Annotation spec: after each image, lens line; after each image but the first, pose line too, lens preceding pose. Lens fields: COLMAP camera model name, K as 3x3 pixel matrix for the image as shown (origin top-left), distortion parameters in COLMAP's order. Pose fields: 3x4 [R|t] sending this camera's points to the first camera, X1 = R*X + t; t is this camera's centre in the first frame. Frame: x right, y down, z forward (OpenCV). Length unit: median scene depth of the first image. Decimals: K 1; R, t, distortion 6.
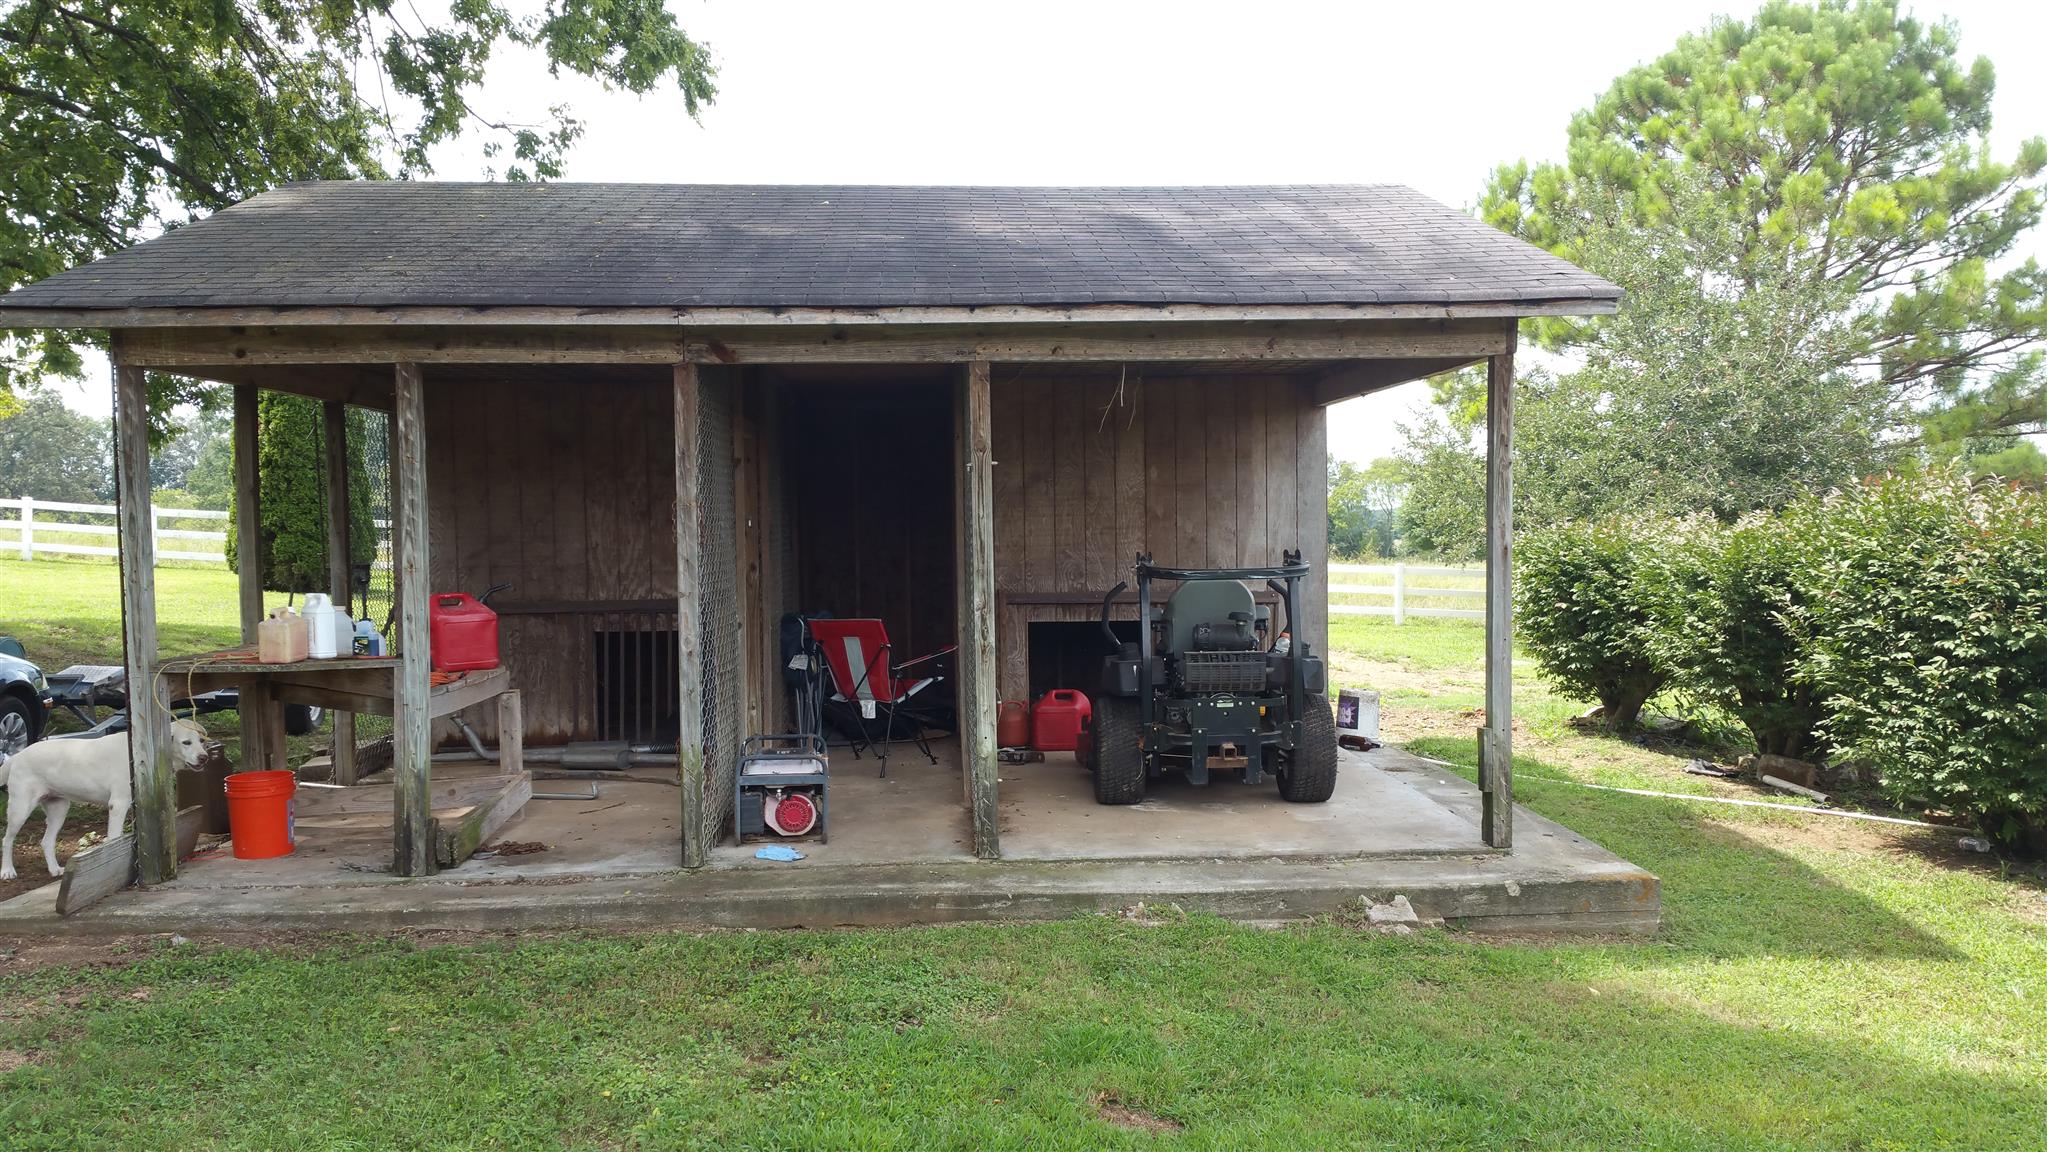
lens RADIAL K [[1670.7, 0, 1011.3], [0, 1670.7, 614.4], [0, 0, 1]] dist [0.144983, -0.277877]
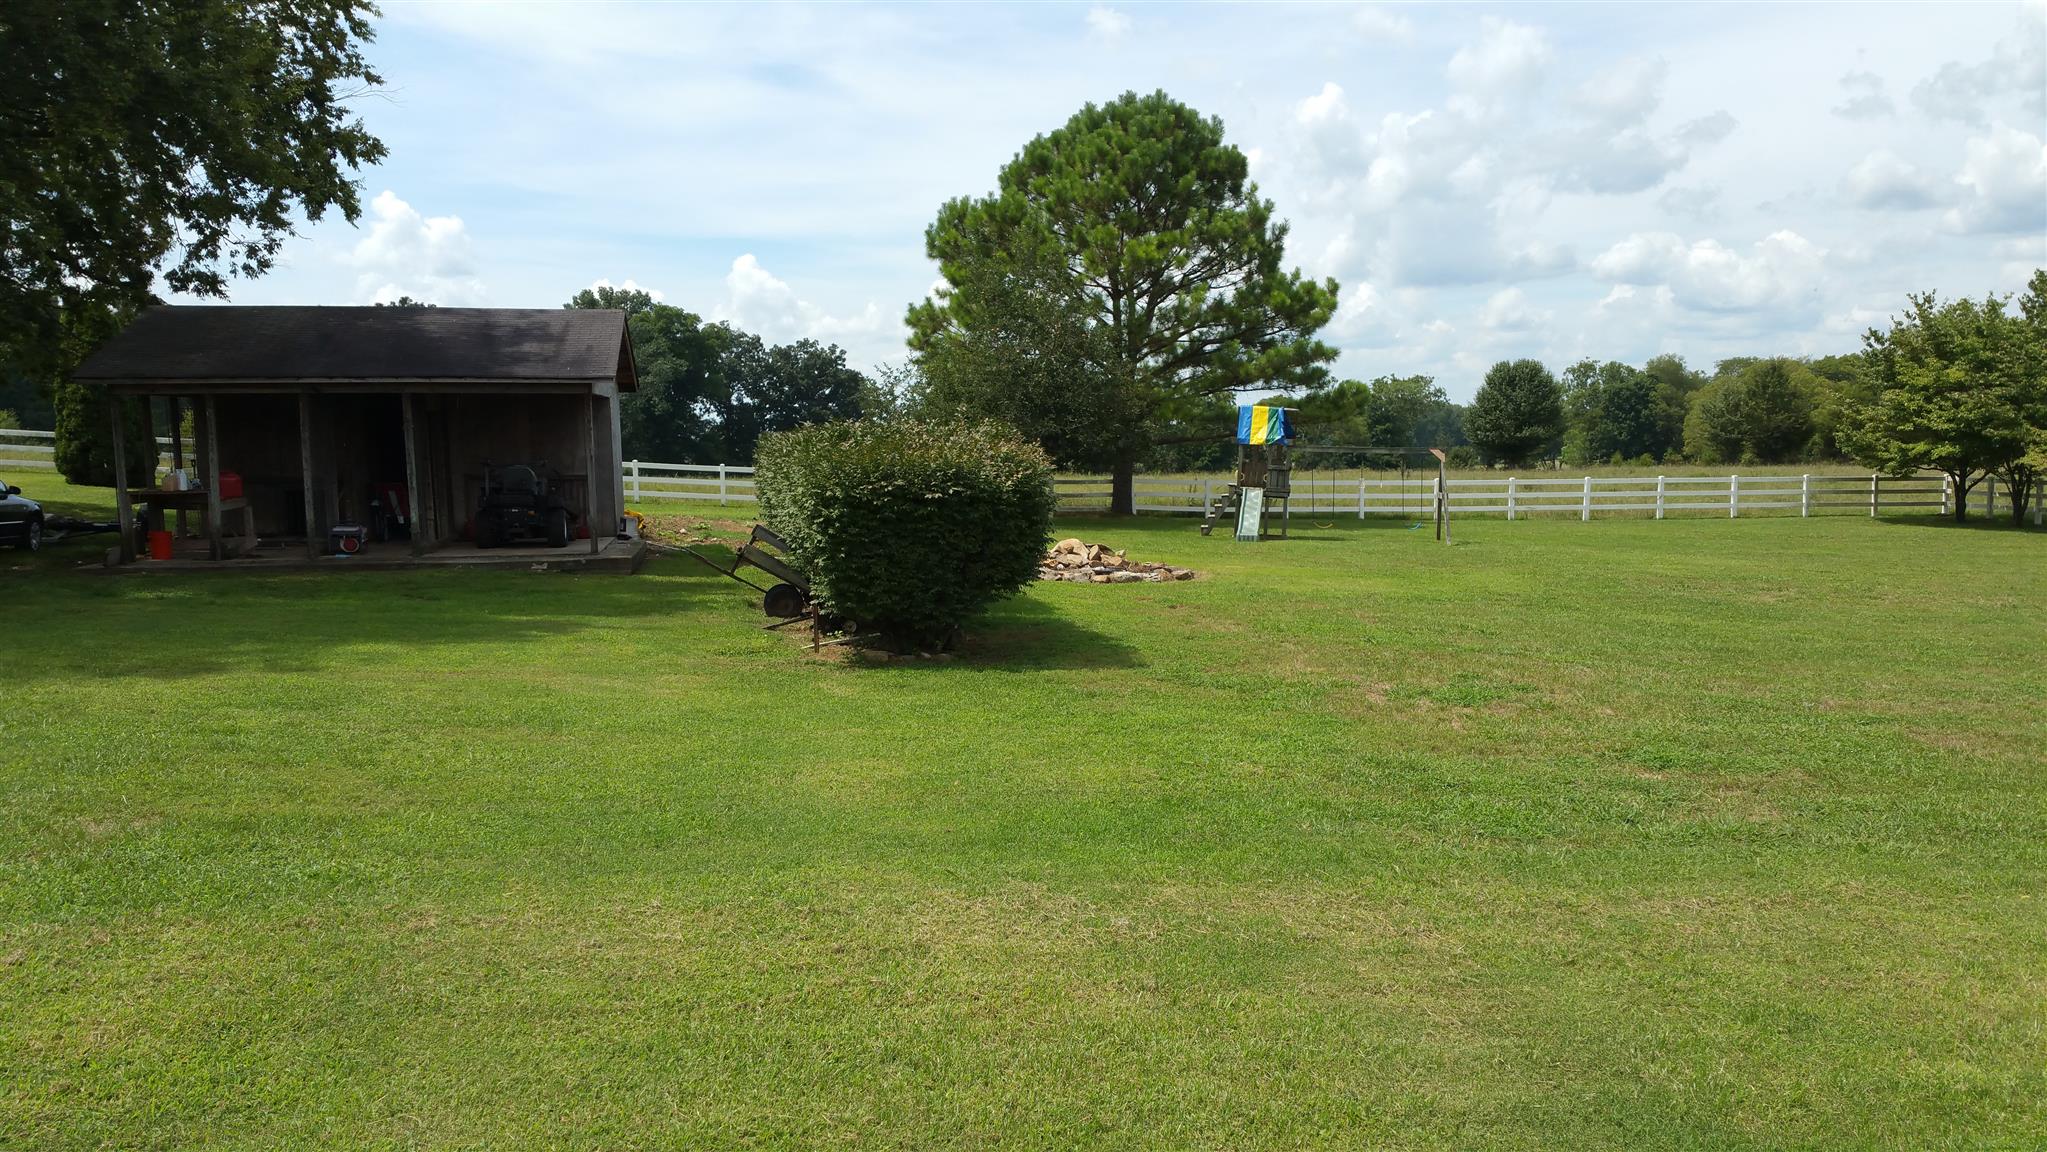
lens RADIAL K [[1667.7, 0, 1029.7], [0, 1667.7, 608.8], [0, 0, 1]] dist [0.129884, -0.267453]
pose [[0.990249, -0.012389, 0.138754, 0.594677], [0.005882, 0.998868, 0.047205, 0.091707], [-0.139181, -0.045928, 0.989201, -1.963985]]
